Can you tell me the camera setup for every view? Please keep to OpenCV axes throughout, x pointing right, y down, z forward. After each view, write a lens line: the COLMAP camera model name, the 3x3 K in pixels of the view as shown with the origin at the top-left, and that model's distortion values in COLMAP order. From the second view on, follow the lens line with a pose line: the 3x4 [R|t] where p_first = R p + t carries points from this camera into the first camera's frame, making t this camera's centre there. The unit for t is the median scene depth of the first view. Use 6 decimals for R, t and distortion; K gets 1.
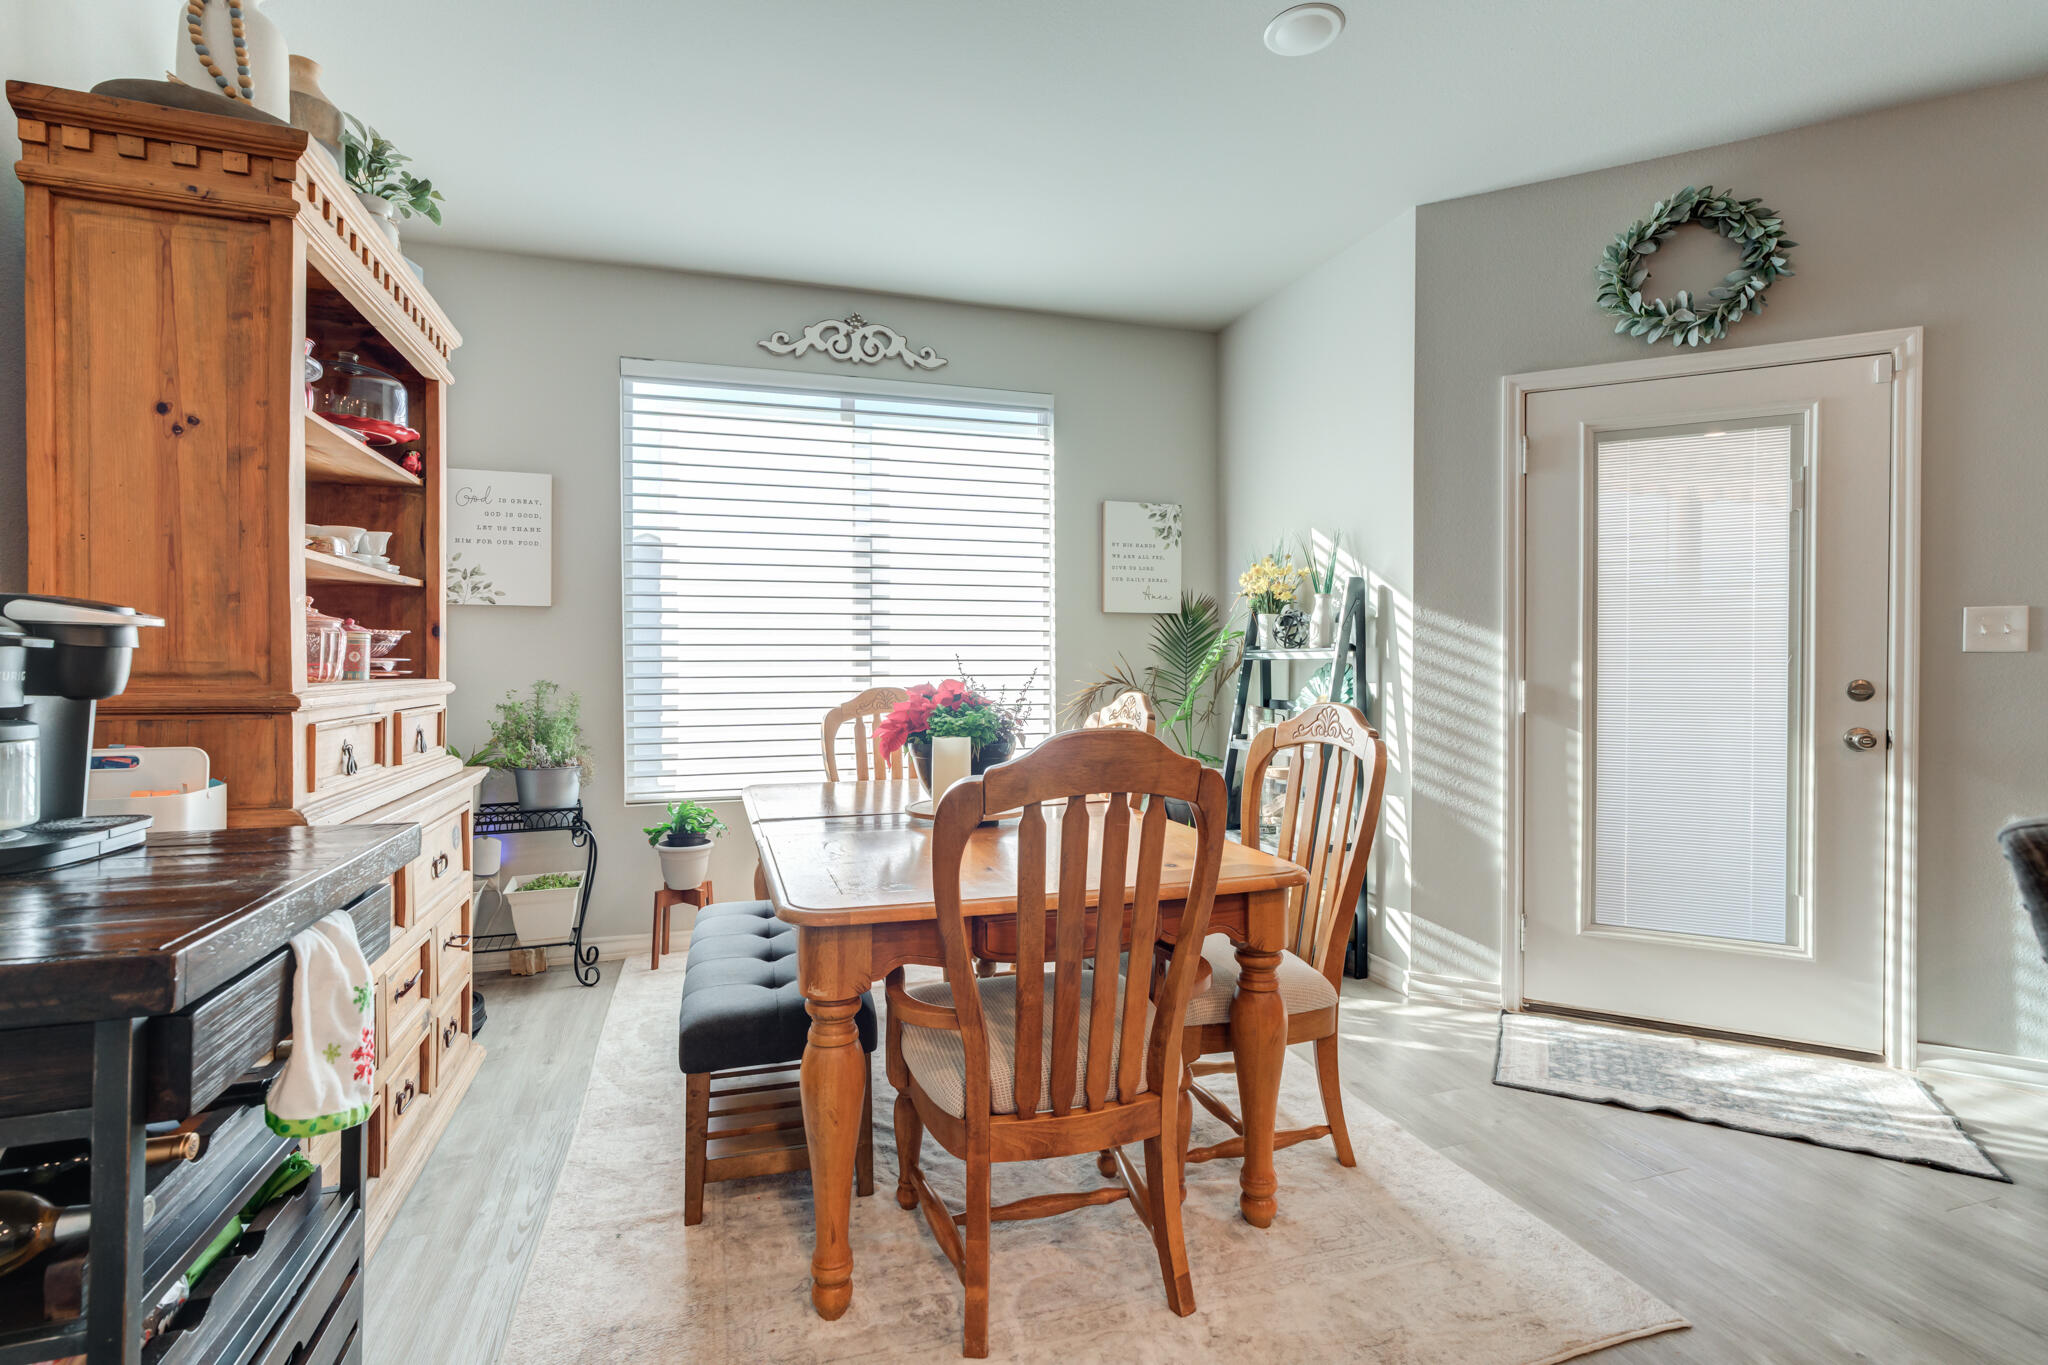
lens RADIAL K [[956.7, 0, 1016.4], [0, 956.7, 691.7], [0, 0, 1]] dist [-0.003349, 0.015205]
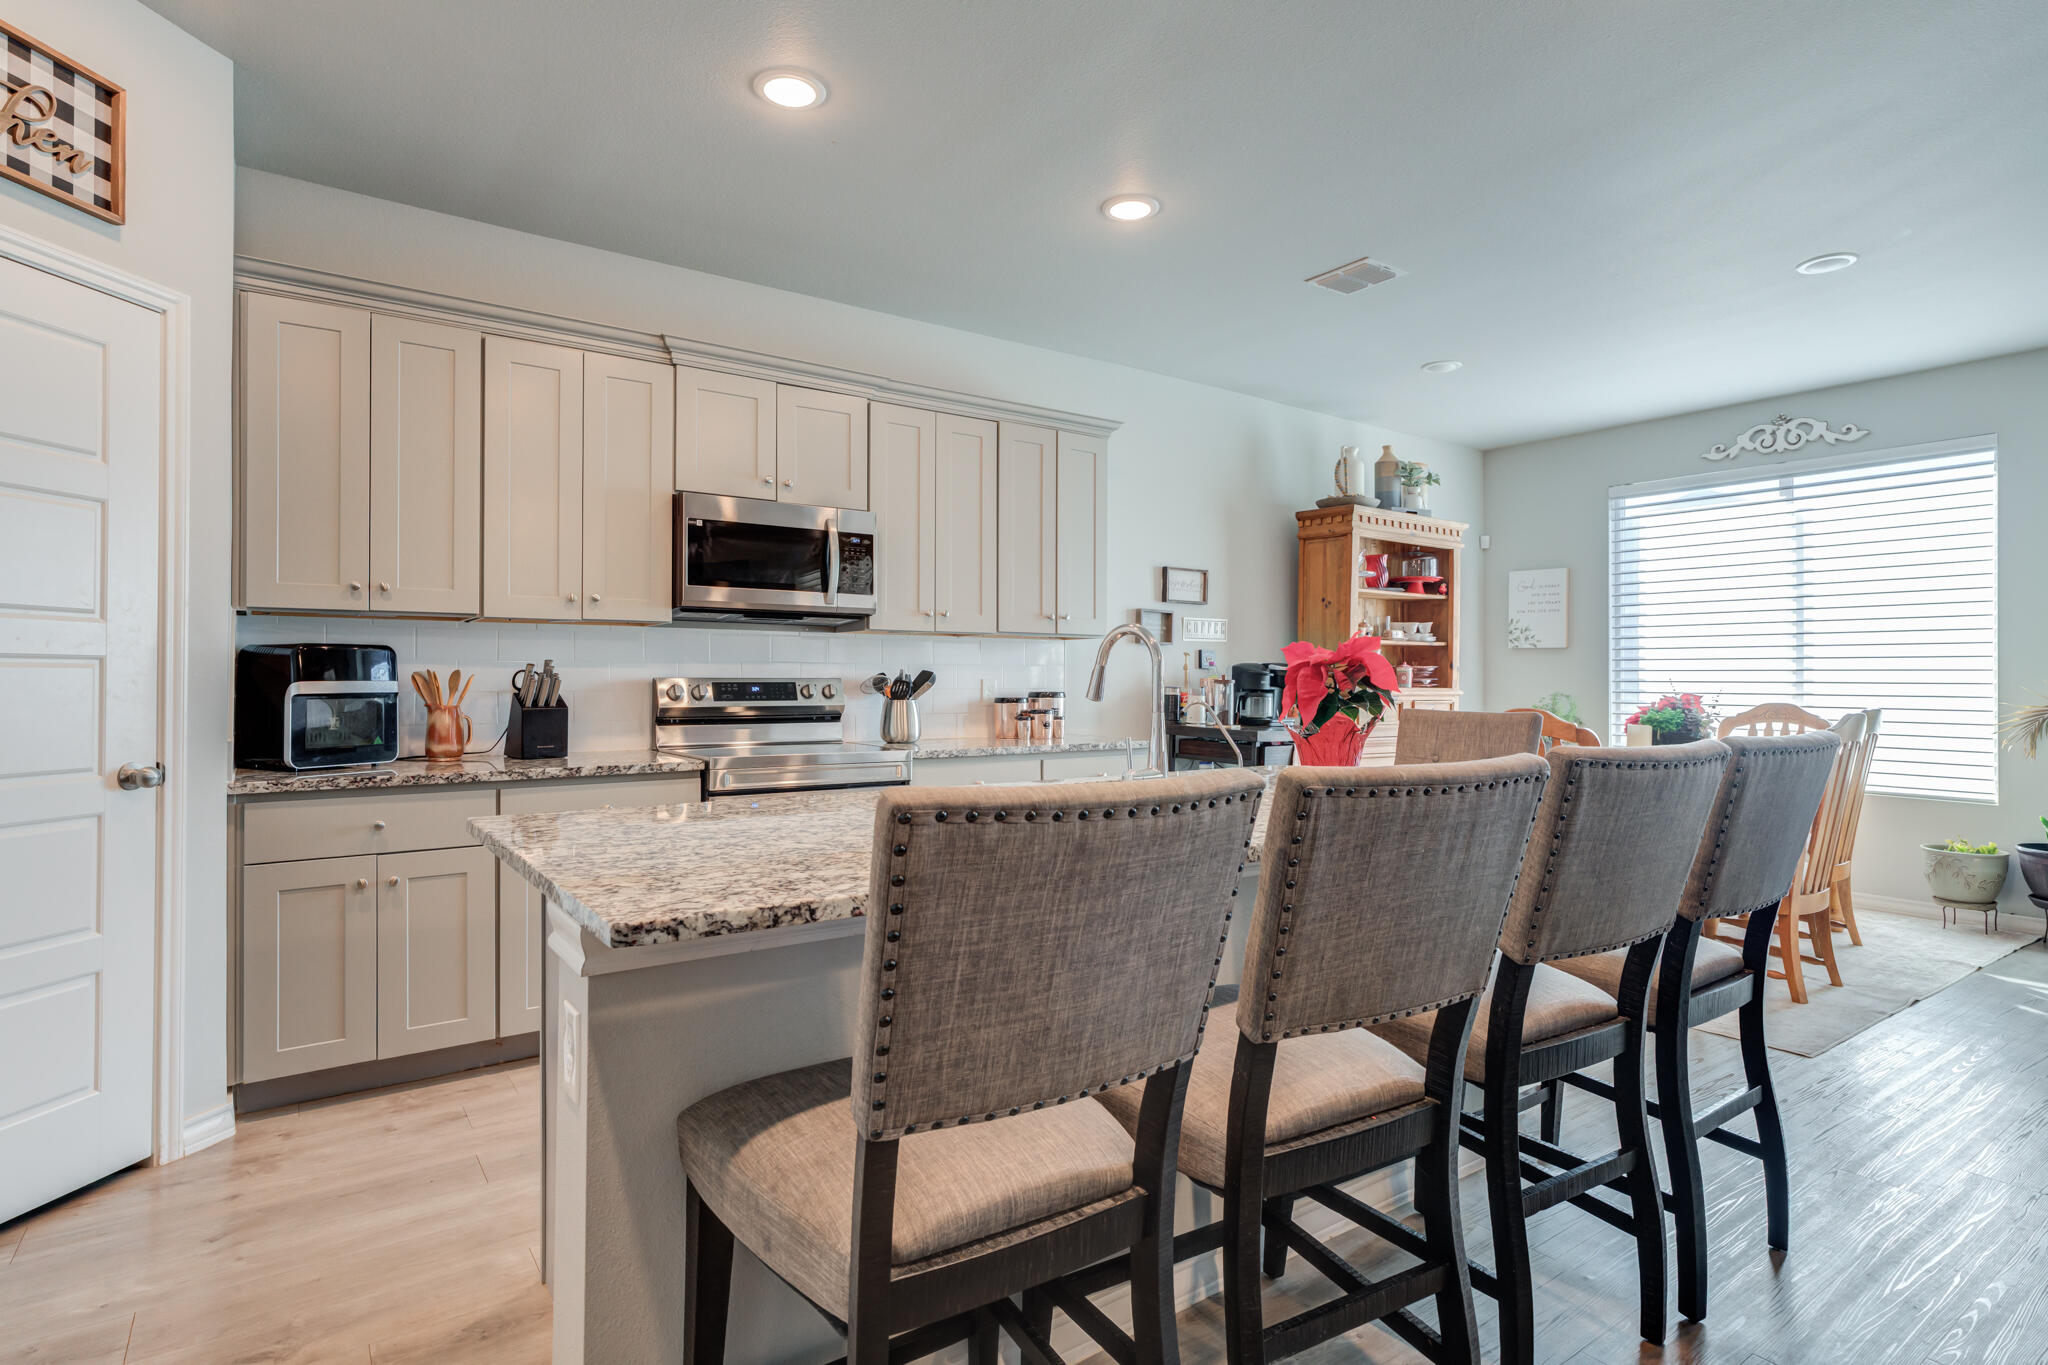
lens RADIAL K [[1066.8, 0, 1024.0], [0, 1066.8, 682.5], [0, 0, 1]] dist [-0.081096, 0.000098]
pose [[0.304978, 0.010212, -0.952305, 0.947719], [-0.035628, 0.999365, -0.000694, 0.005695], [0.951693, 0.034141, 0.305148, -0.436869]]
